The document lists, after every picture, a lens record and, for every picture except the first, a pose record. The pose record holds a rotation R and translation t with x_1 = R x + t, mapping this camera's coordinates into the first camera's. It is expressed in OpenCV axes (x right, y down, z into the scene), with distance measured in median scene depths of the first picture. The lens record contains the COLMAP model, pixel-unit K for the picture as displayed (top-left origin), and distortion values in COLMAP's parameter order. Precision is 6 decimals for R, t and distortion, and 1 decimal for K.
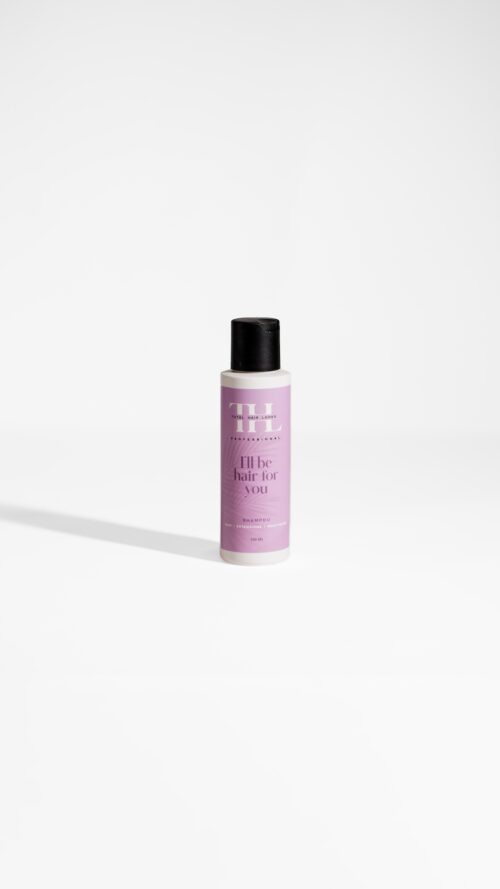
lens RADIAL K [[2266.7, 0, 250.0], [0, 2266.7, 444.5], [0, 0, 1]] dist [0.086866, 0.113980]
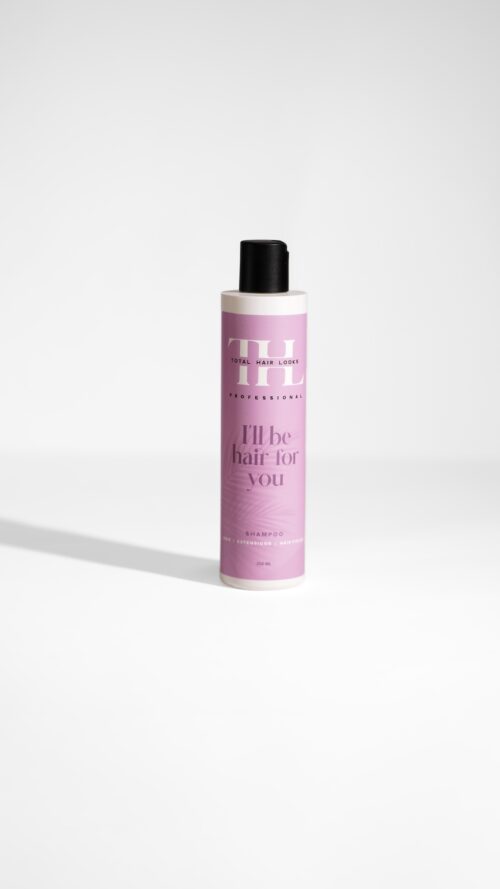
lens RADIAL K [[2172.2, 0, 250.0], [0, 2172.2, 444.5], [0, 0, 1]] dist [-0.017239, -0.002935]
pose [[0.999510, 0.030918, -0.004801, 0.000868], [-0.030989, 0.999400, -0.015463, 0.019947], [0.004320, 0.015605, 0.999869, 0.378813]]
